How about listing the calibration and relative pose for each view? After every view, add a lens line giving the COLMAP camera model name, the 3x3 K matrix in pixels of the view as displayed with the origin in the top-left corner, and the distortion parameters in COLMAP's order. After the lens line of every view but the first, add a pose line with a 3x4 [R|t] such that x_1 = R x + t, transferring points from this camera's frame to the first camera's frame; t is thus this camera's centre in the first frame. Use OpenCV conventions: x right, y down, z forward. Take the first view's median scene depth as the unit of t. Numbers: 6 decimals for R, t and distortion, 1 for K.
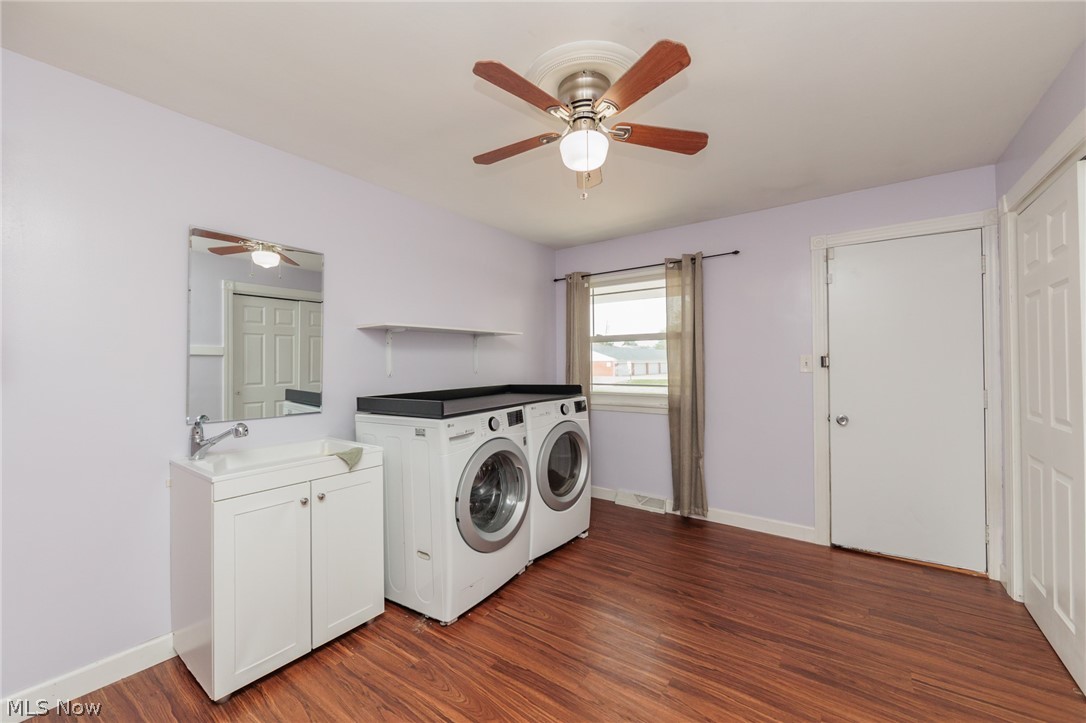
lens RADIAL K [[434.2, 0, 548.6], [0, 434.2, 364.8], [0, 0, 1]] dist [-0.006436, 0.000168]
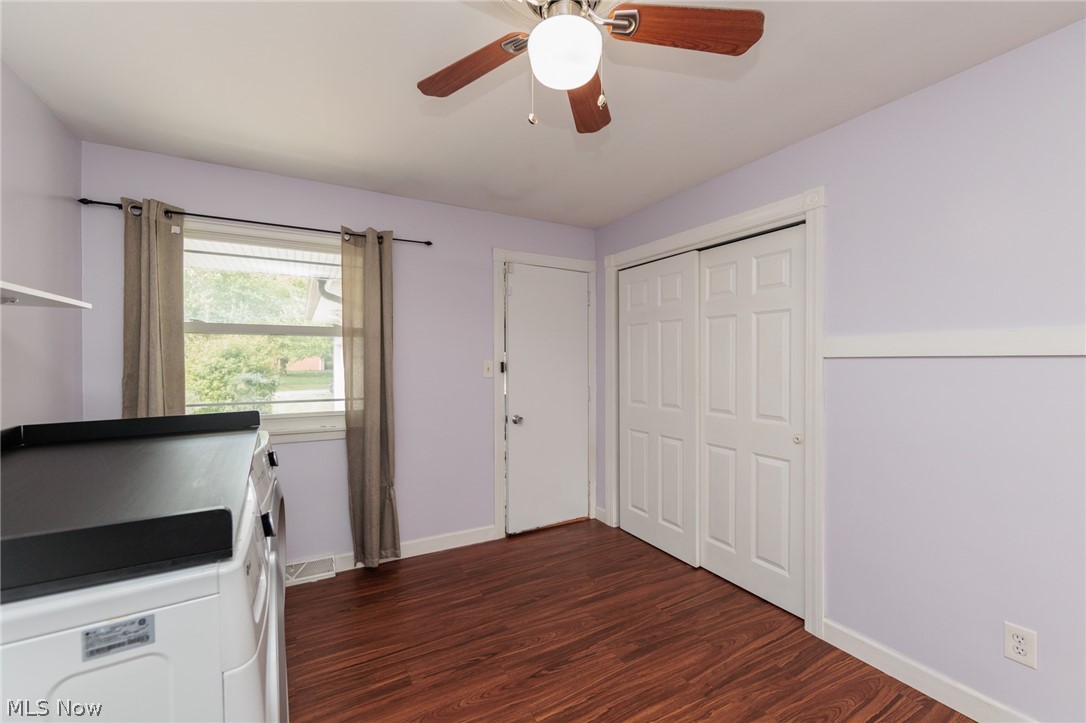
lens RADIAL K [[441.3, 0, 546.4], [0, 441.3, 363.3], [0, 0, 1]] dist [-0.007650, 0.000116]
pose [[0.409883, 0.002020, 0.912136, -0.316883], [-0.001374, 0.999998, -0.001598, -0.015524], [-0.912137, -0.000598, 0.409885, 0.452020]]
